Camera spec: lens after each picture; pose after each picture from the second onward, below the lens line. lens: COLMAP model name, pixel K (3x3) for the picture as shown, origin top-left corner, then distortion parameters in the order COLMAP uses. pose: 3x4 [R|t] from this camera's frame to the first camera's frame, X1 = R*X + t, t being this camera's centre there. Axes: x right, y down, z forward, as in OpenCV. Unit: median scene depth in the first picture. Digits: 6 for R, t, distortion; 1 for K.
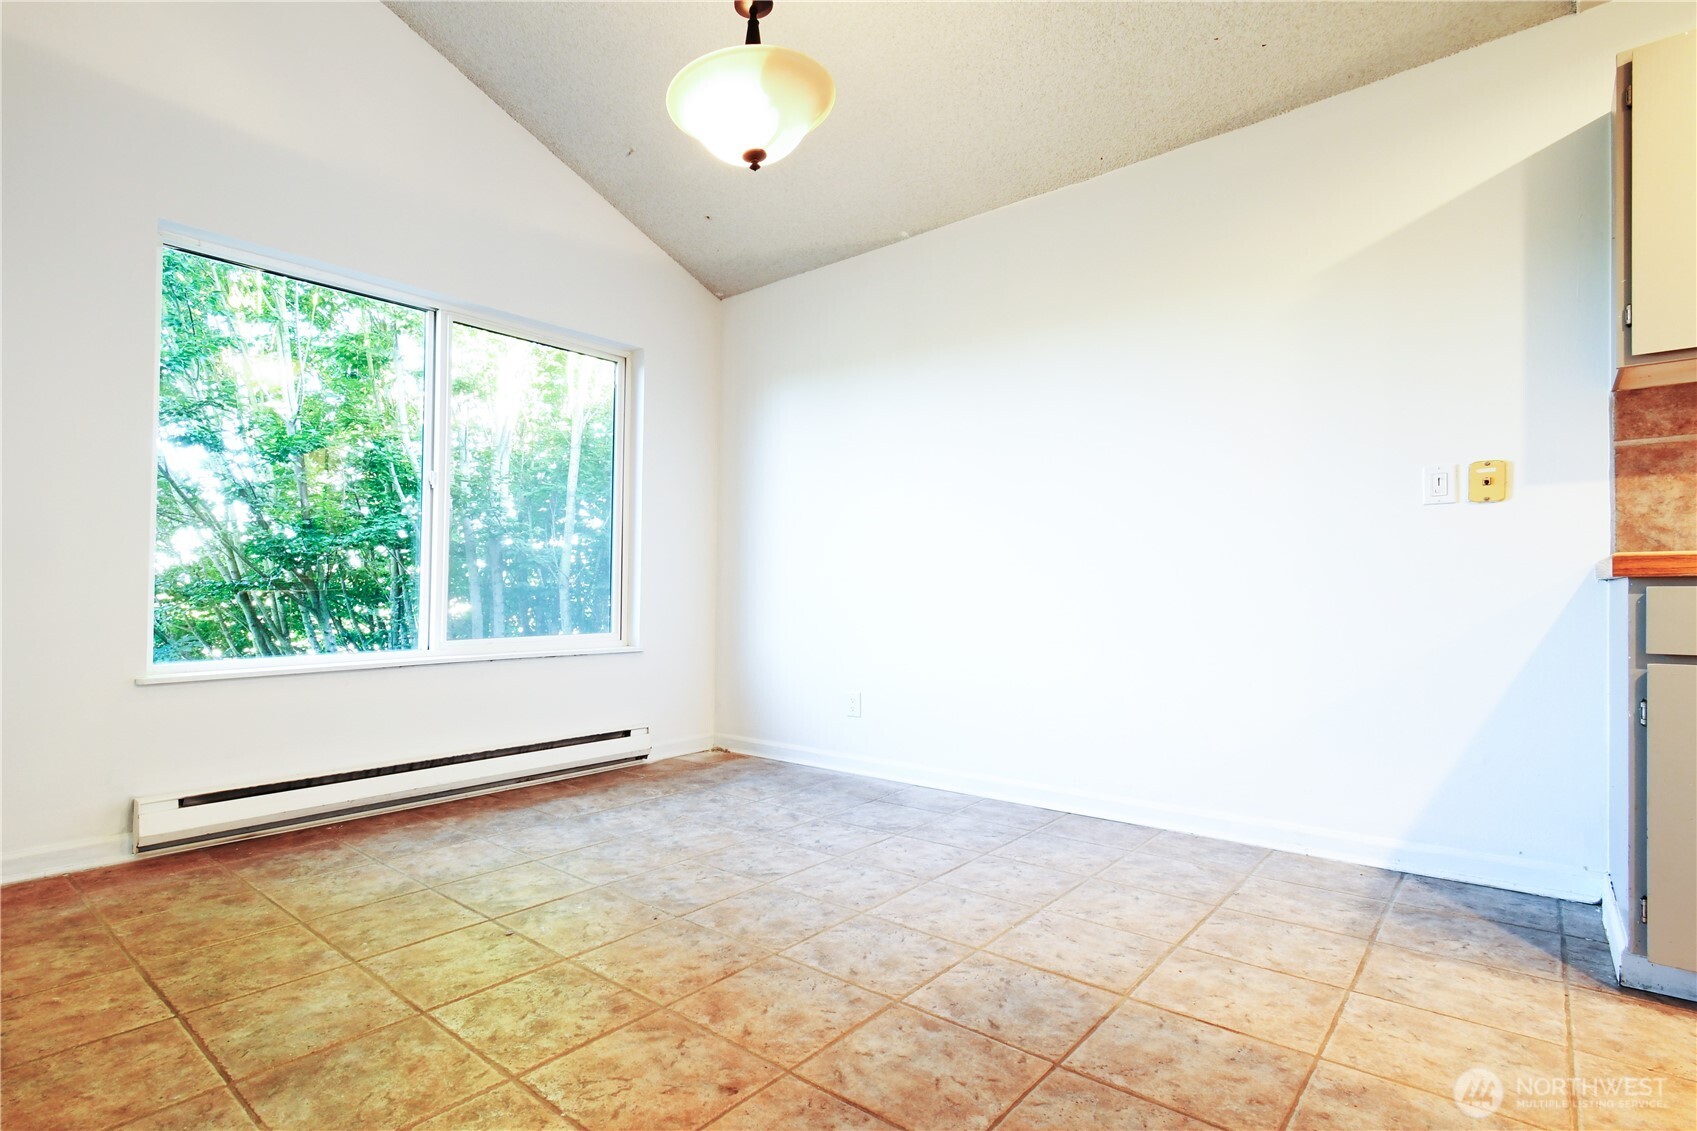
lens RADIAL K [[681.5, 0, 845.7], [0, 681.5, 573.6], [0, 0, 1]] dist [-0.000626, -0.000092]
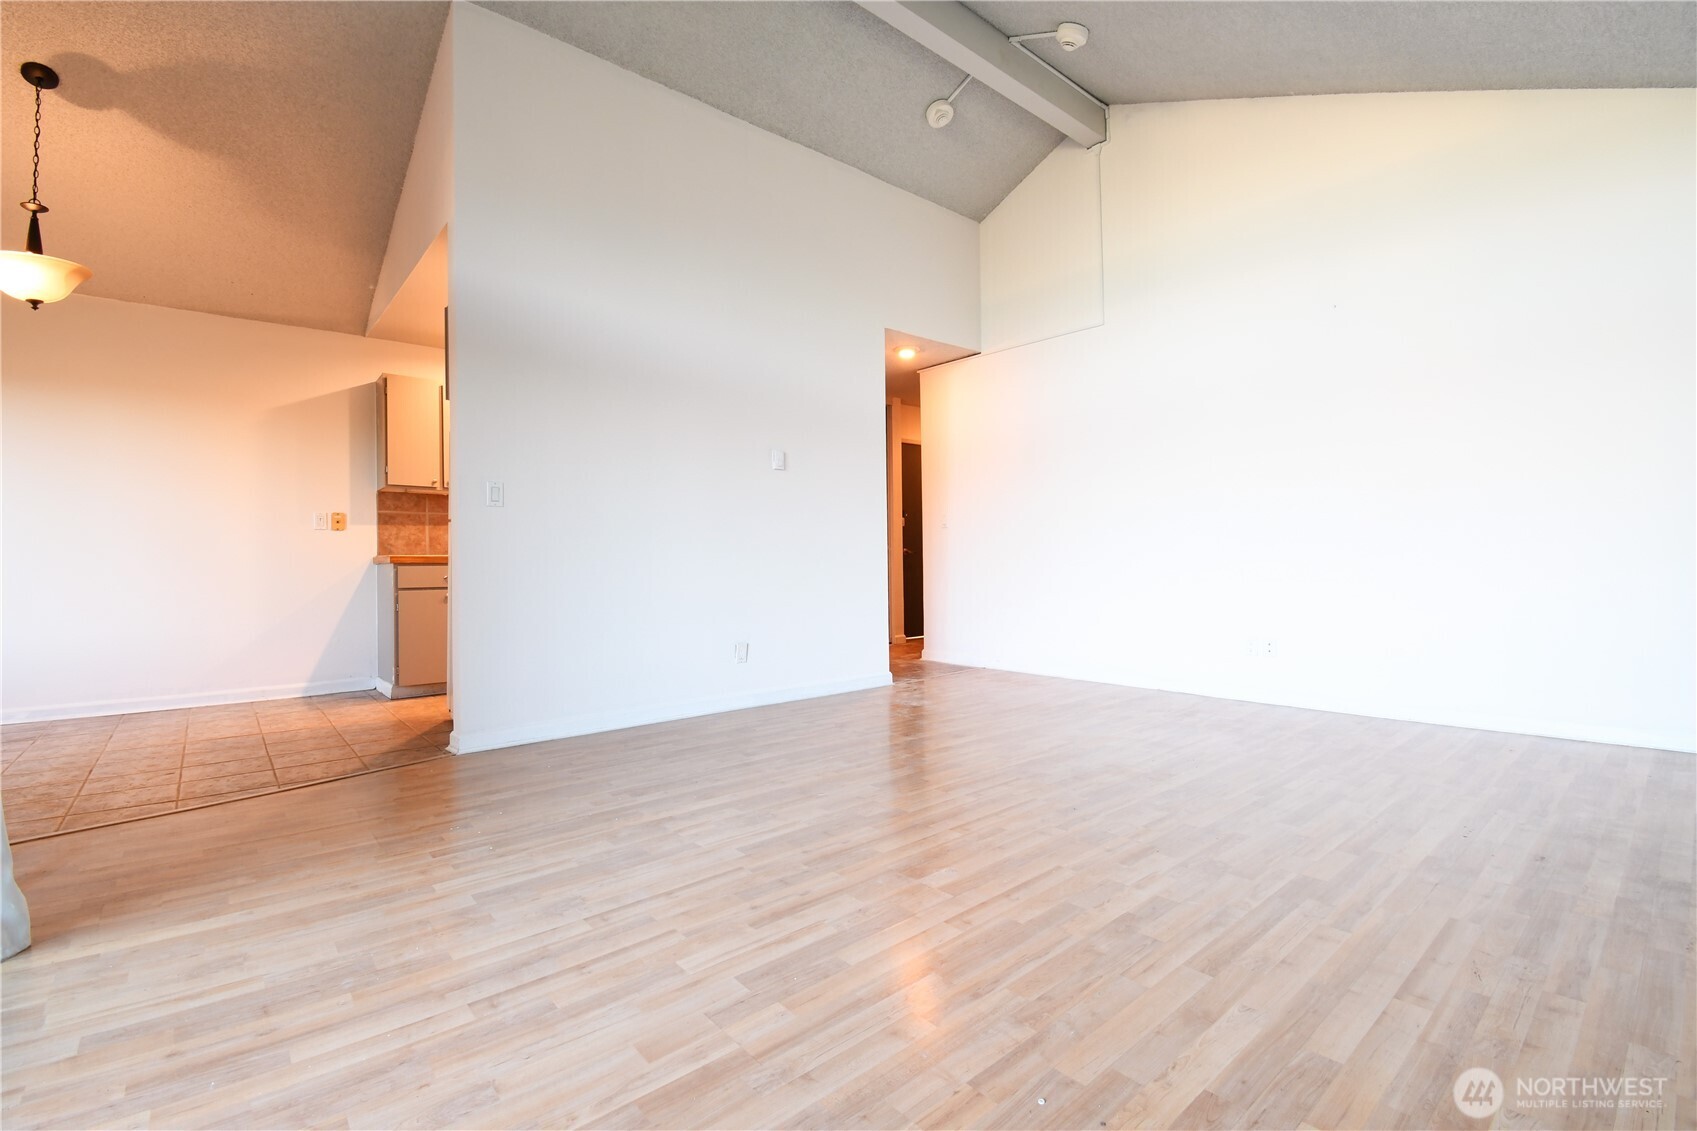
lens RADIAL K [[777.8, 0, 848.2], [0, 777.8, 563.7], [0, 0, 1]] dist [-0.001573, -0.000350]
pose [[0.045881, -0.004953, 0.998935, -1.481315], [-0.008075, 0.999953, 0.005329, -0.017396], [-0.998914, -0.008311, 0.045839, -0.787278]]
